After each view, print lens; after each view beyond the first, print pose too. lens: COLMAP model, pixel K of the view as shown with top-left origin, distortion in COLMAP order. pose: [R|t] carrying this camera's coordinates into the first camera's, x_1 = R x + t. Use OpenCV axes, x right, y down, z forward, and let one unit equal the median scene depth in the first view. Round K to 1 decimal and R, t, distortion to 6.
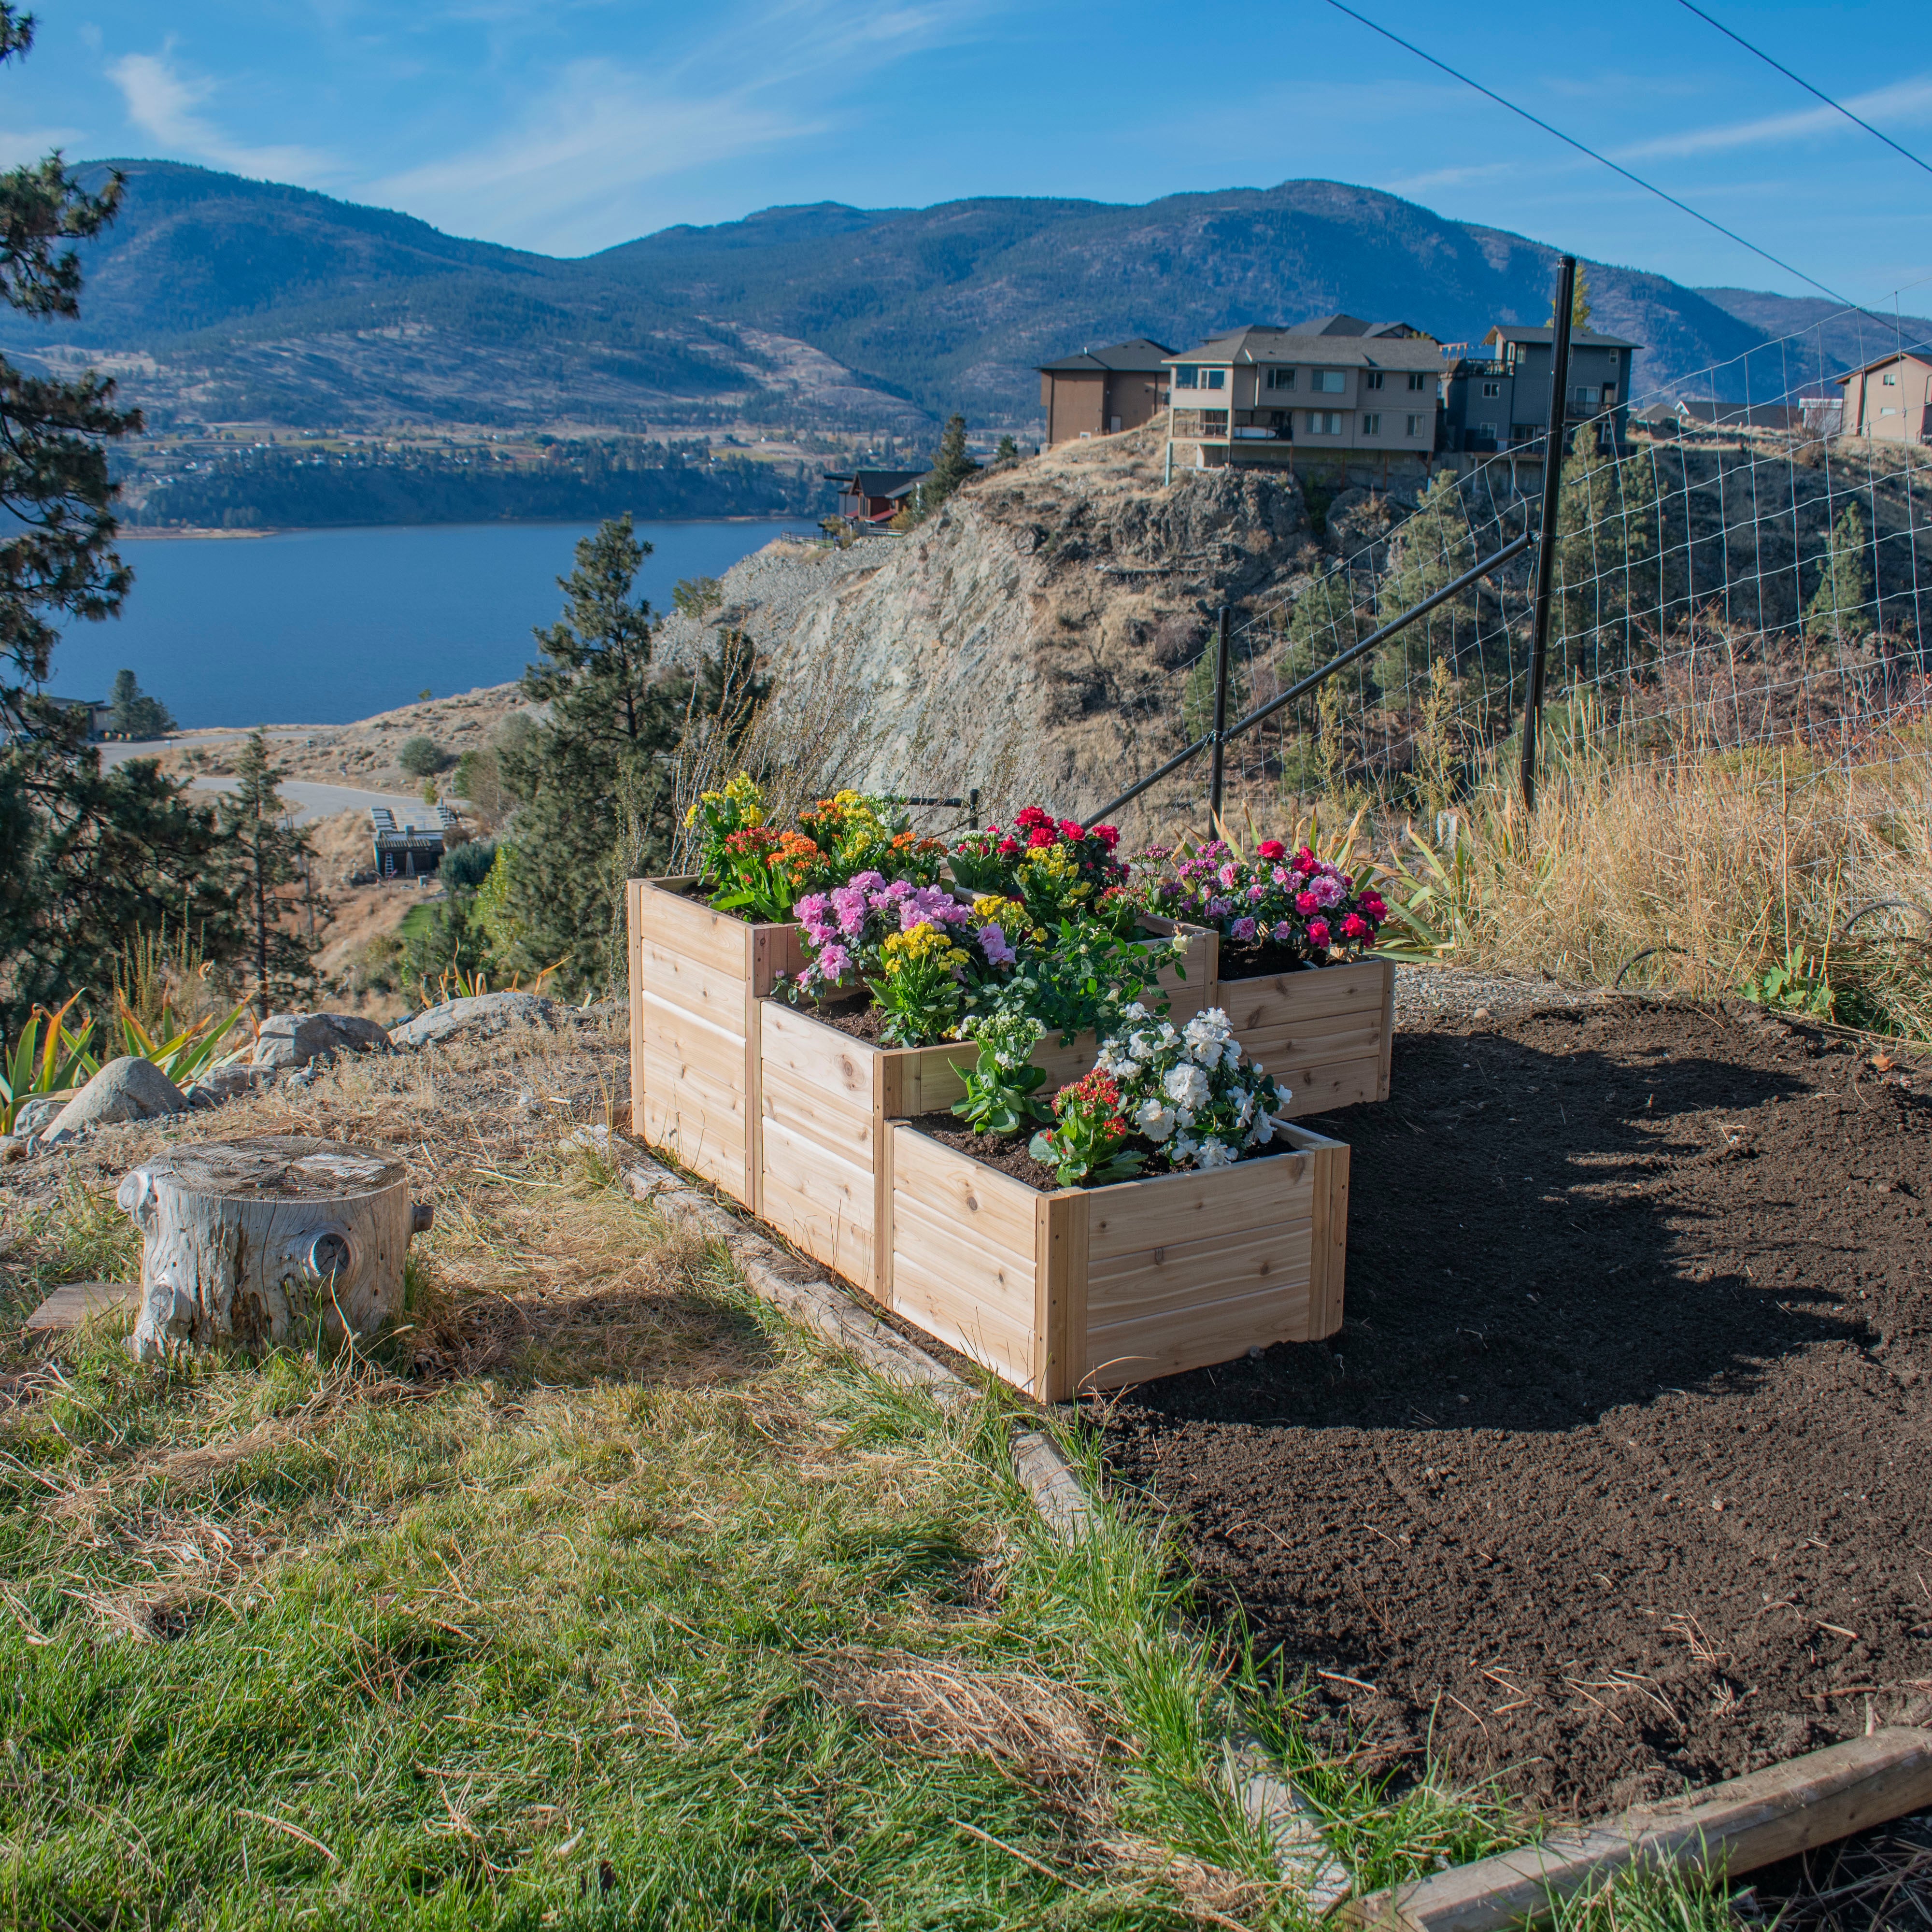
lens RADIAL K [[2007.6, 0, 966.0], [0, 2007.6, 966.0], [0, 0, 1]] dist [-0.125027, -0.007771]
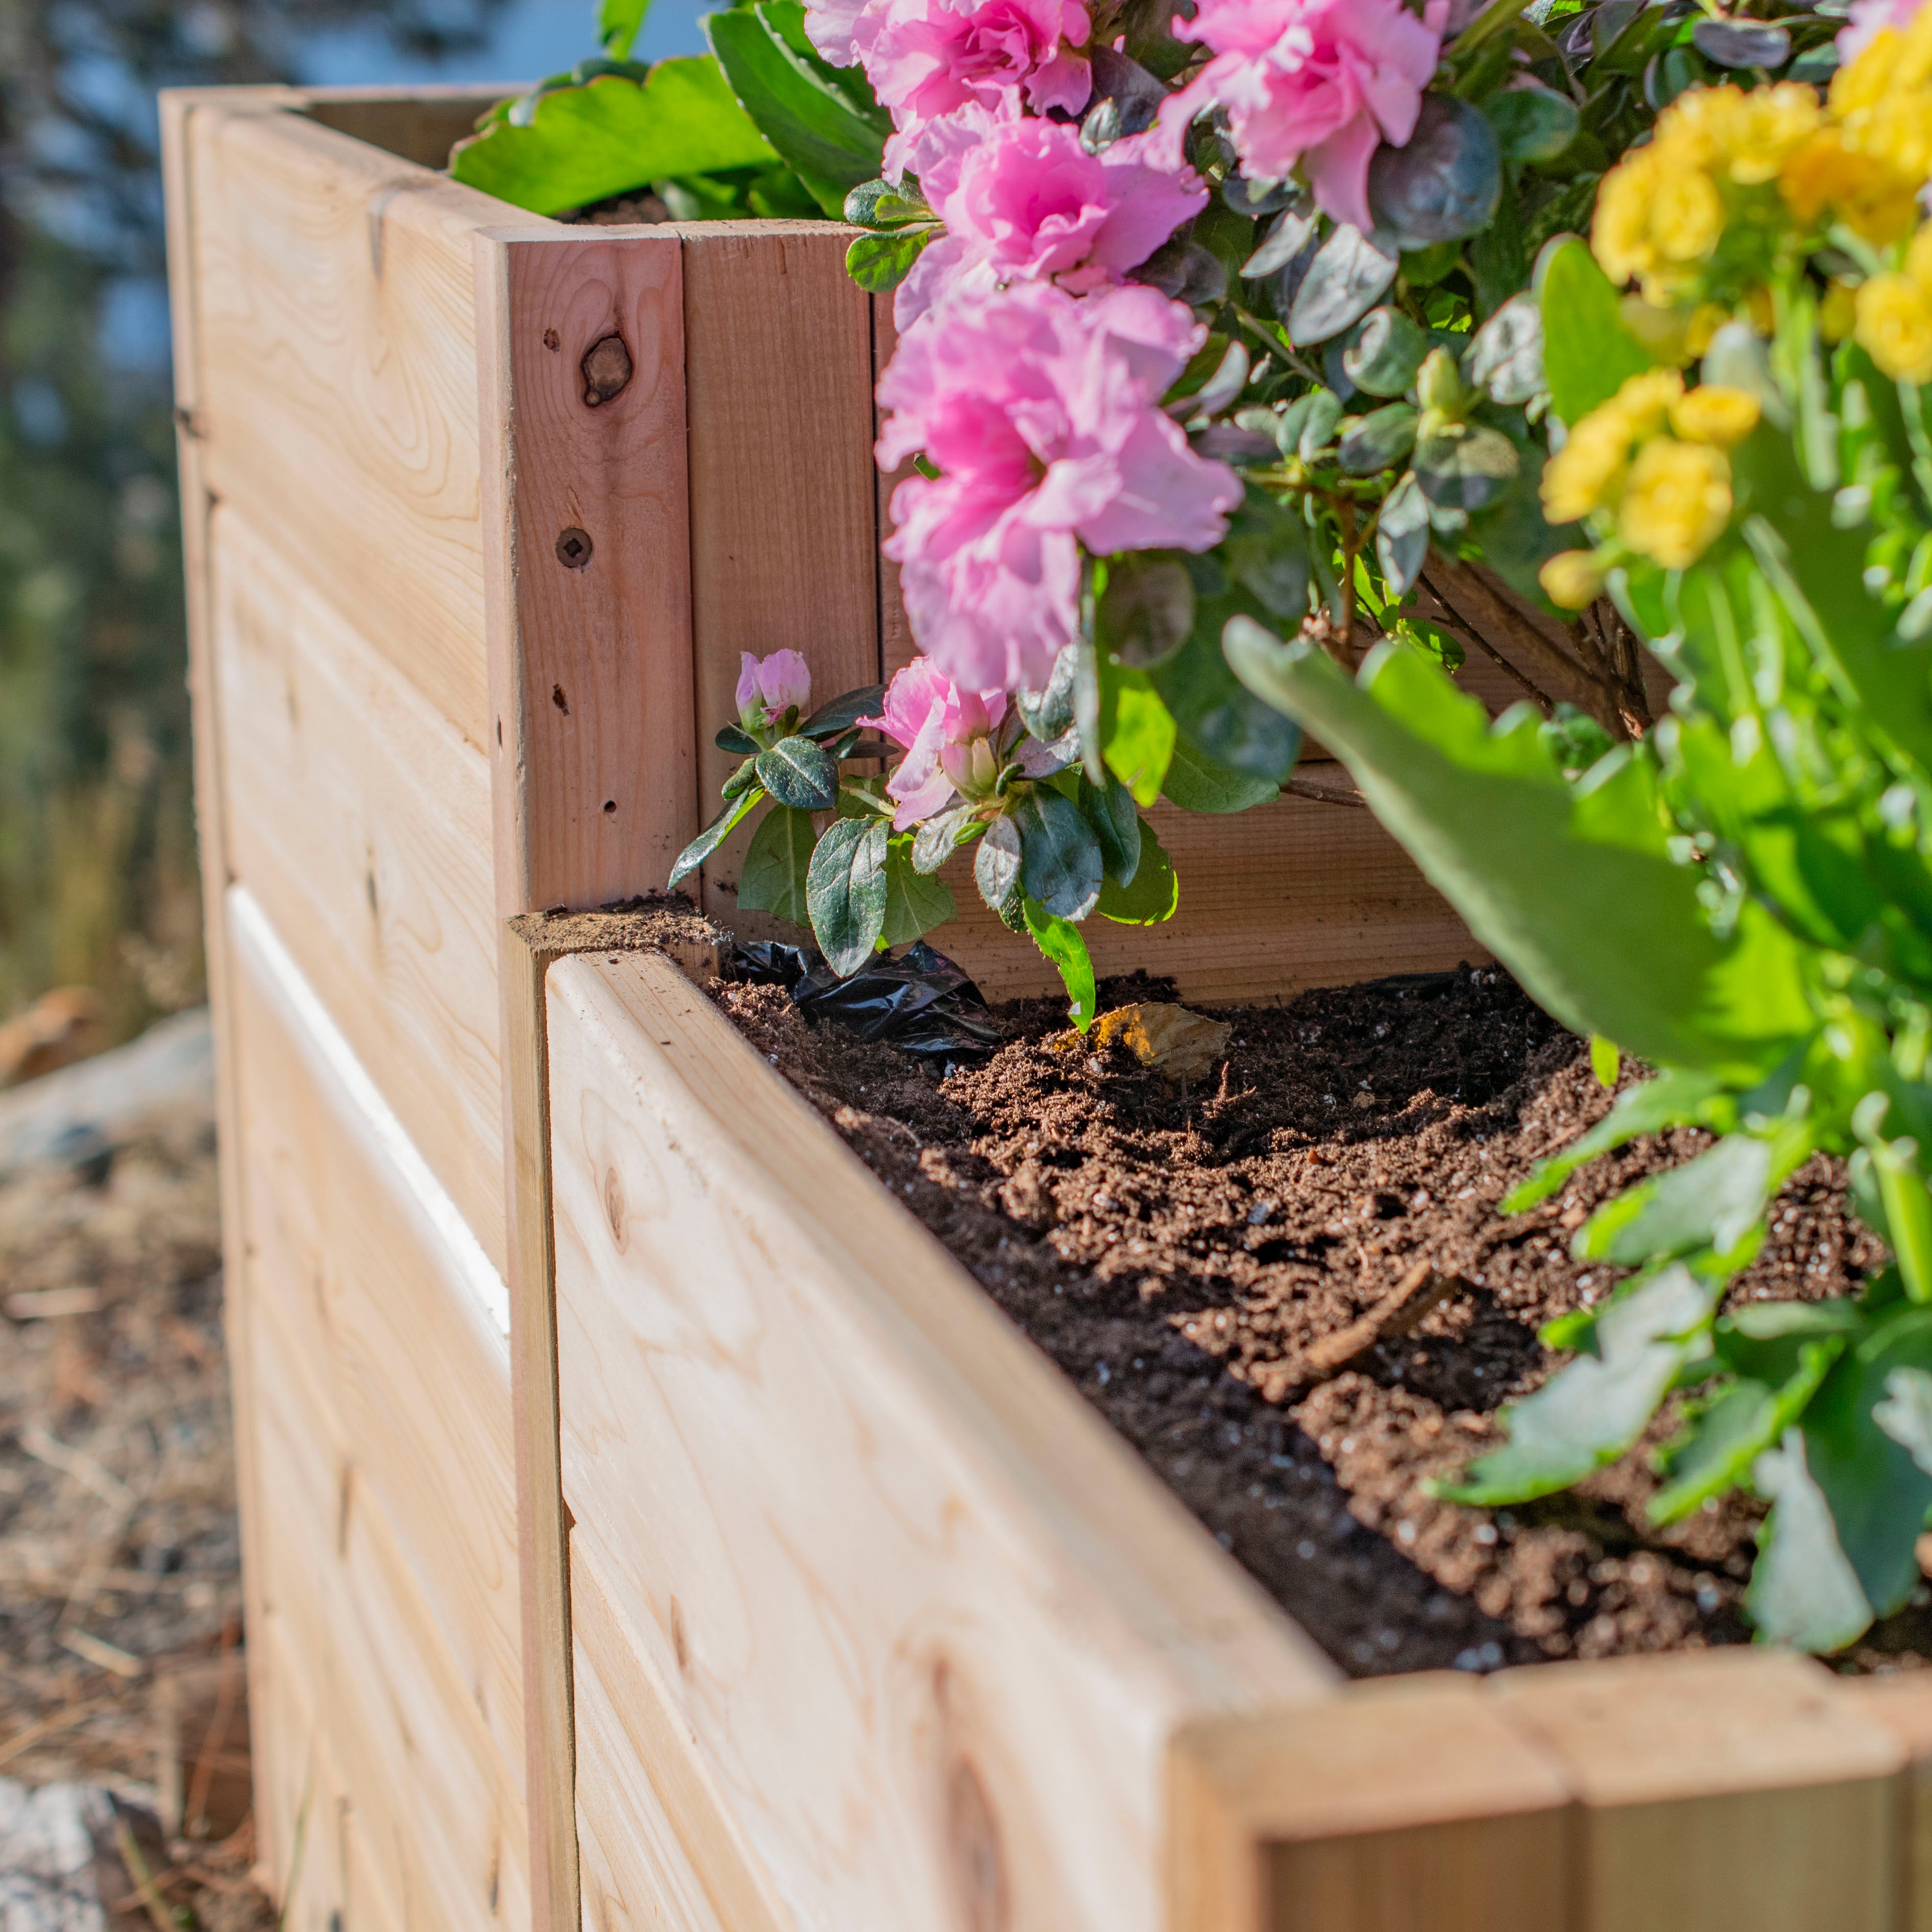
lens RADIAL K [[5175.2, 0, 1251.2], [0, 5175.2, 965.2], [0, 0, 1]] dist [0.082846, -0.632865]
pose [[0.968151, 0.029709, -0.248597, -0.003063], [-0.029513, 0.999554, 0.004517, 0.017653], [0.248621, 0.002964, 0.968596, 0.824946]]
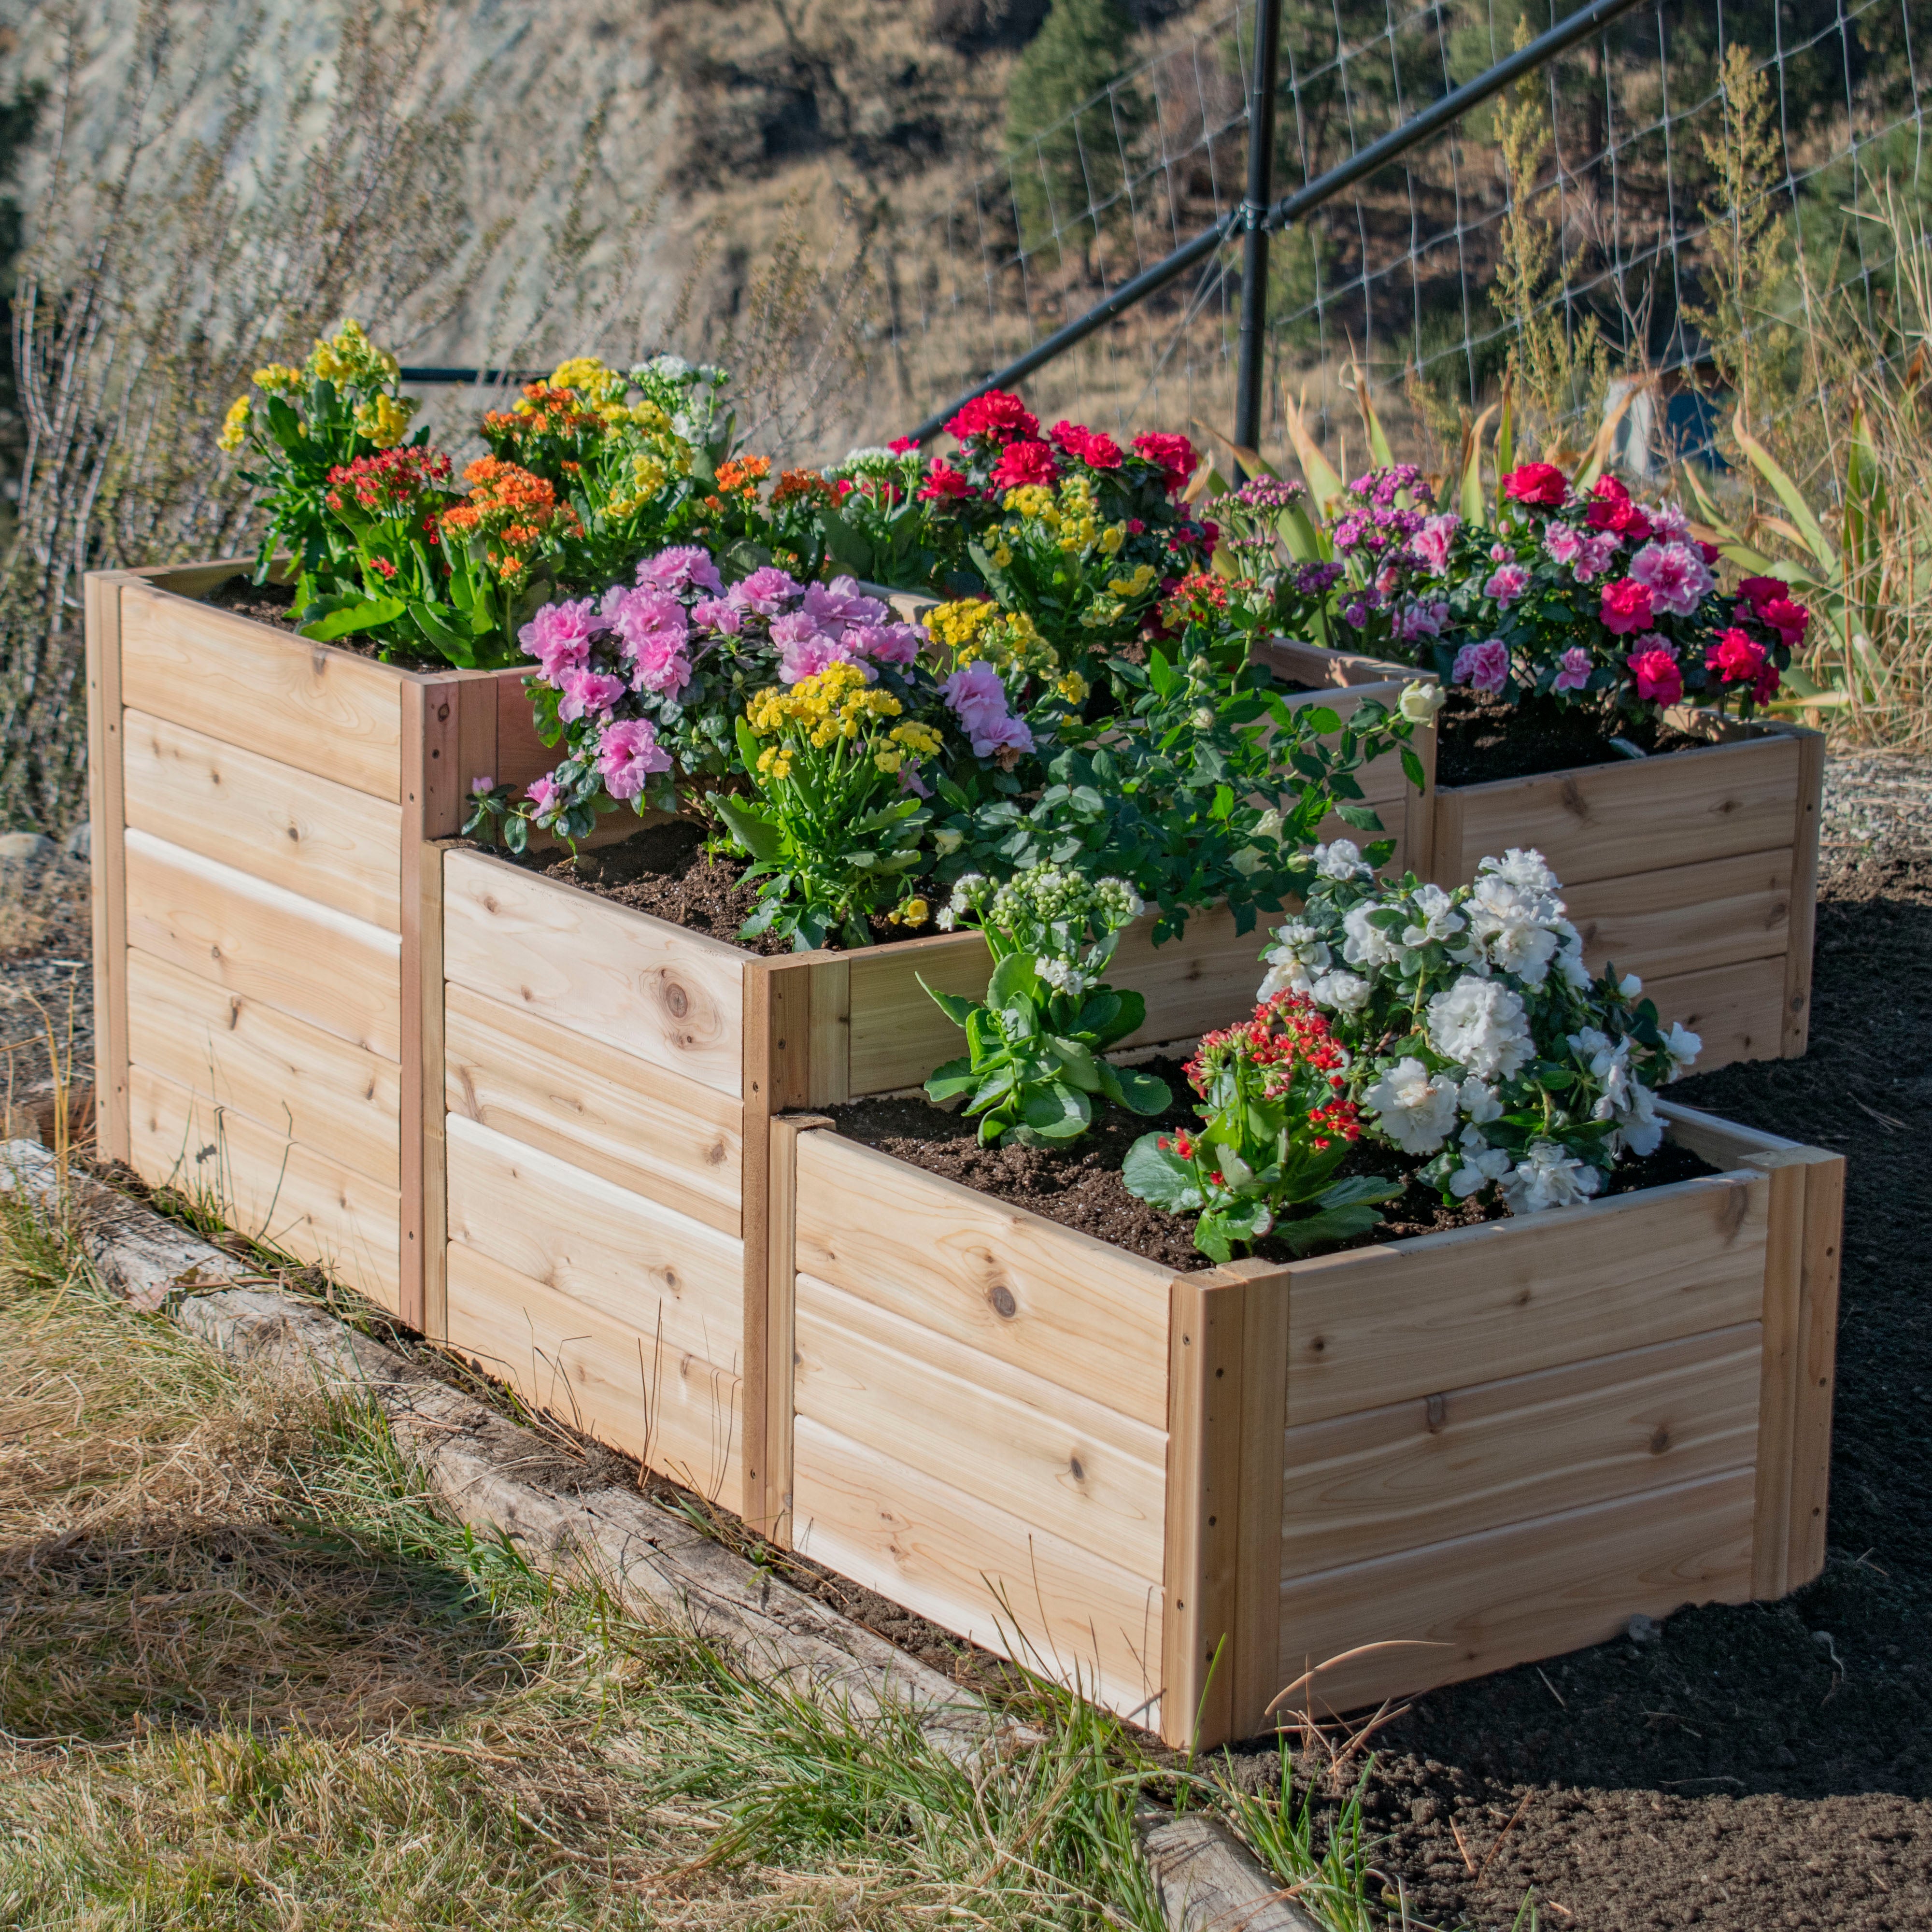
lens RADIAL K [[4687.5, 0, 648.9], [0, 4687.5, 965.7], [0, 0, 1]] dist [-0.041316, 0.027136]
pose [[0.999647, -0.015276, 0.021735, -0.087492], [0.014310, 0.998933, 0.043911, -0.001312], [-0.022382, -0.043584, 0.998799, -0.021069]]
